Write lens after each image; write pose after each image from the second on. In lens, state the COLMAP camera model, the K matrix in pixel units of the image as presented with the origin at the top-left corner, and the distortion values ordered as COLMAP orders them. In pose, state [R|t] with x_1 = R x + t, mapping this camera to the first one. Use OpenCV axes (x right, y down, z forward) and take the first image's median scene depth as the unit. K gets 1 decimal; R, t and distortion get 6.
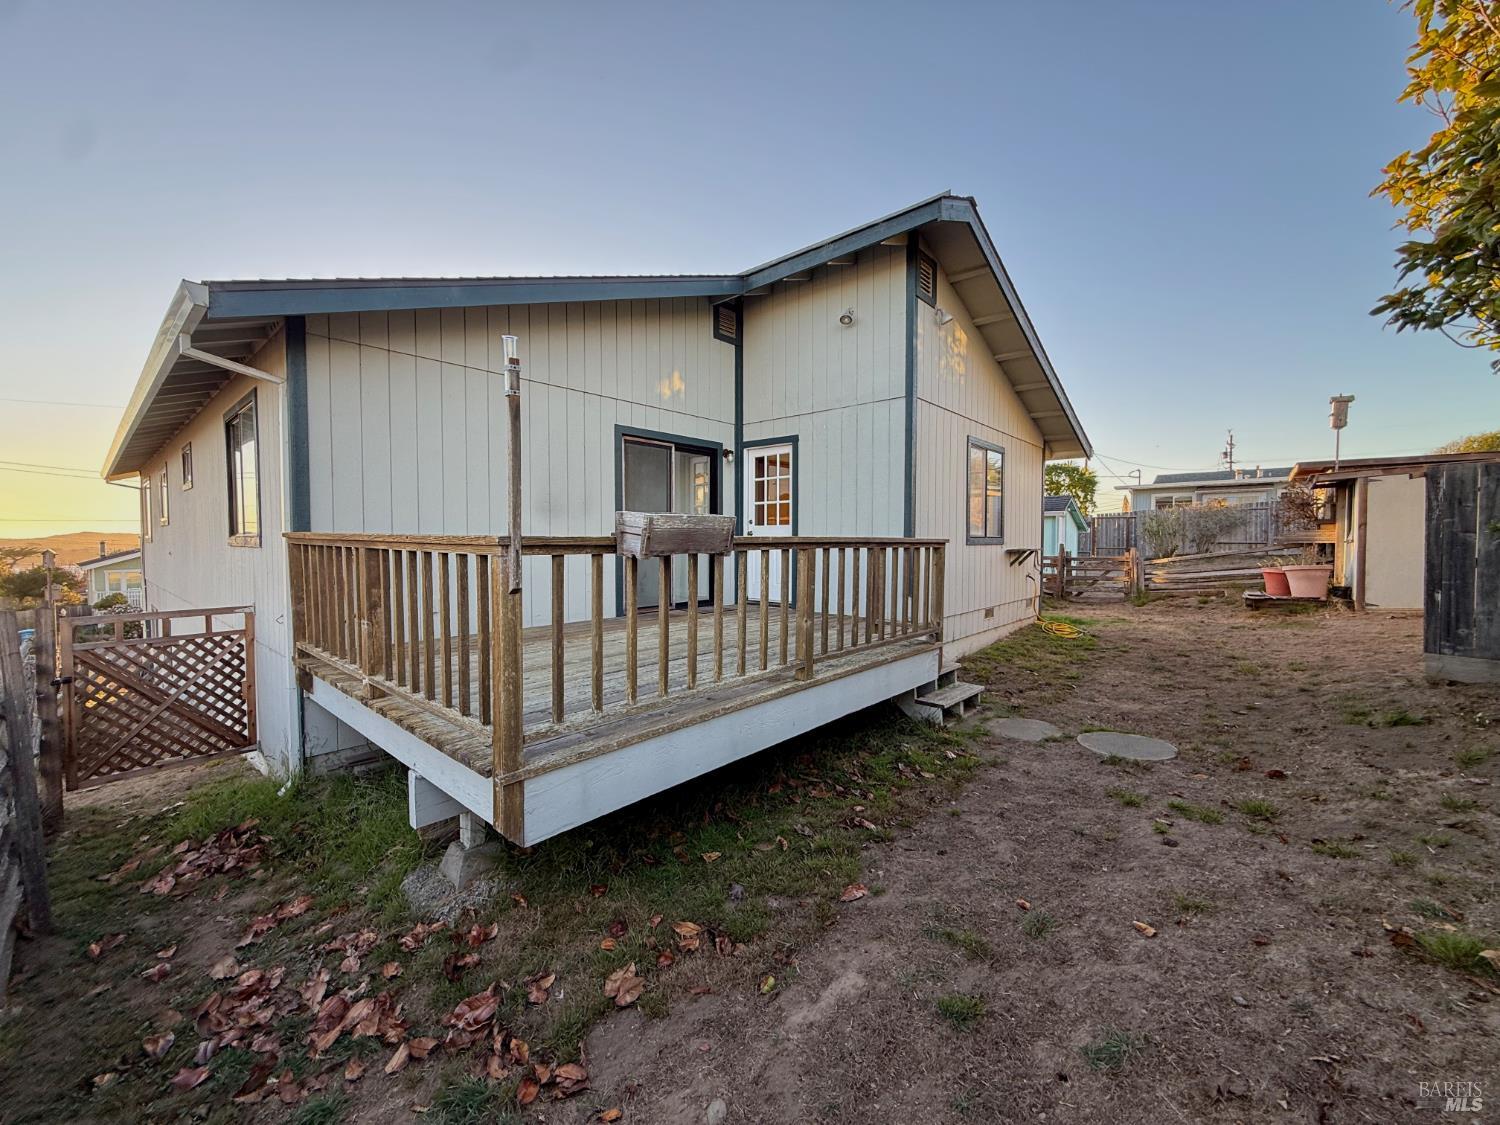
lens RADIAL K [[589.6, 0, 747.0], [0, 589.6, 560.4], [0, 0, 1]] dist [-0.008328, 0.000118]
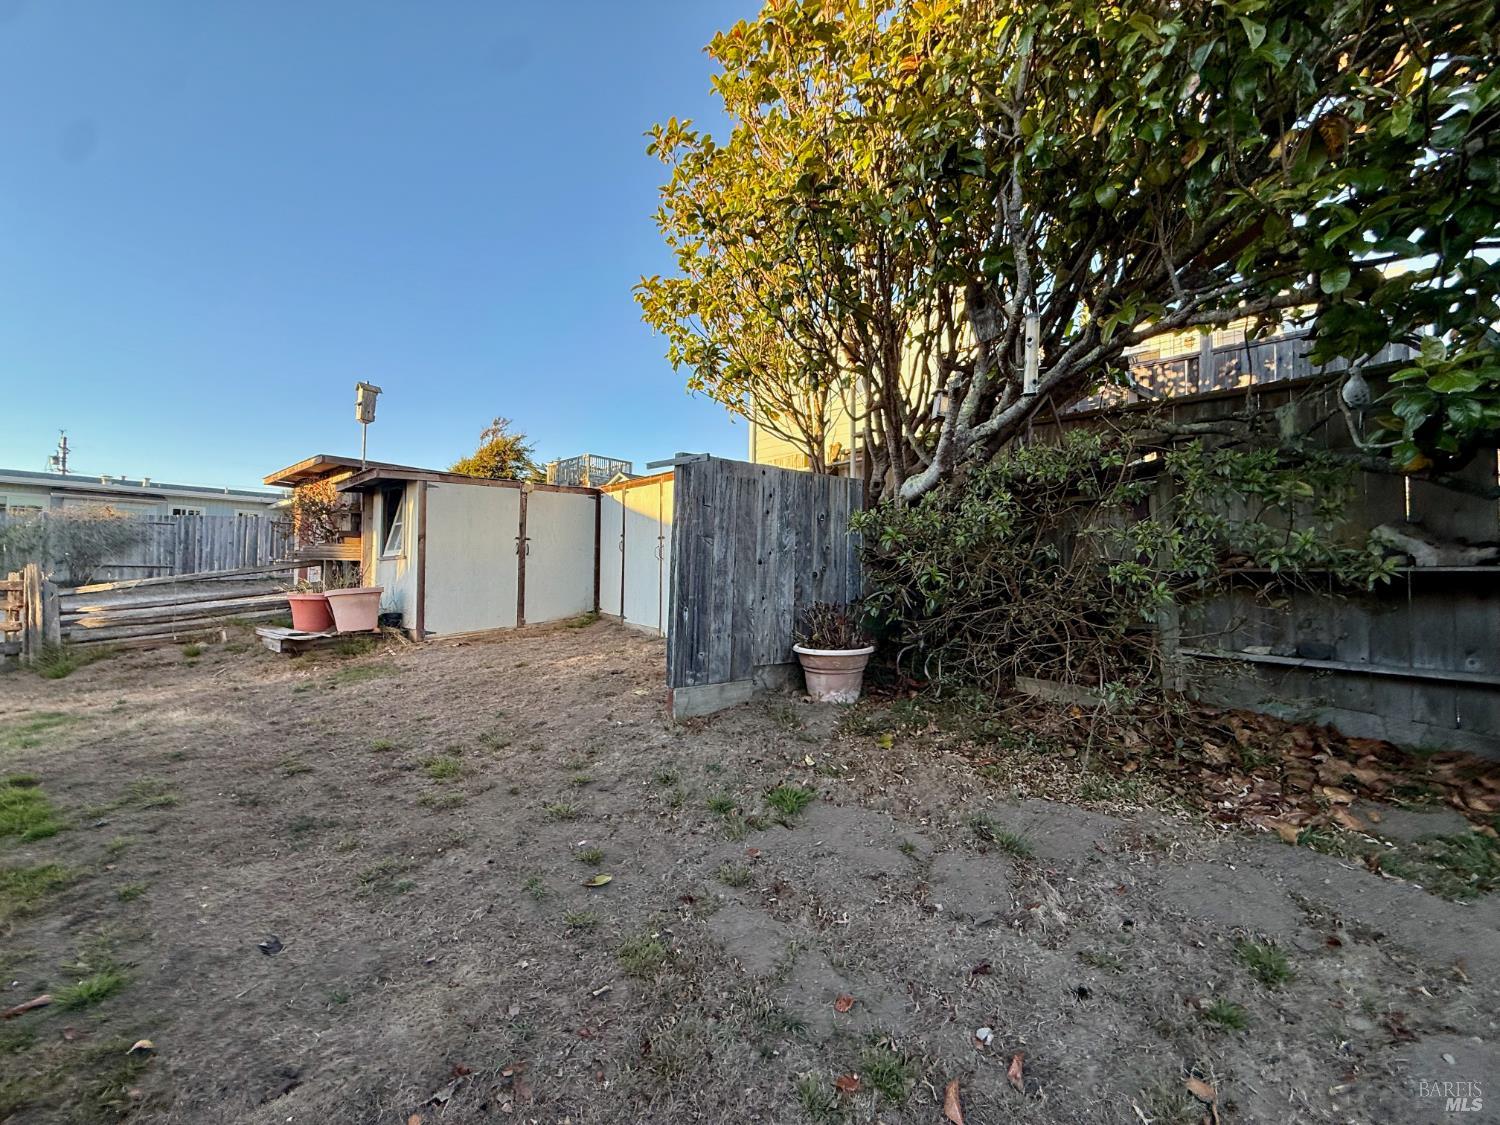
lens RADIAL K [[589.6, 0, 747.0], [0, 589.6, 560.4], [0, 0, 1]] dist [-0.008328, 0.000118]
pose [[-0.000650, 0.028252, 0.999601, 0.181432], [0.022742, 0.999343, -0.028230, 0.005298], [-0.999741, 0.022714, -0.001292, 0.453972]]
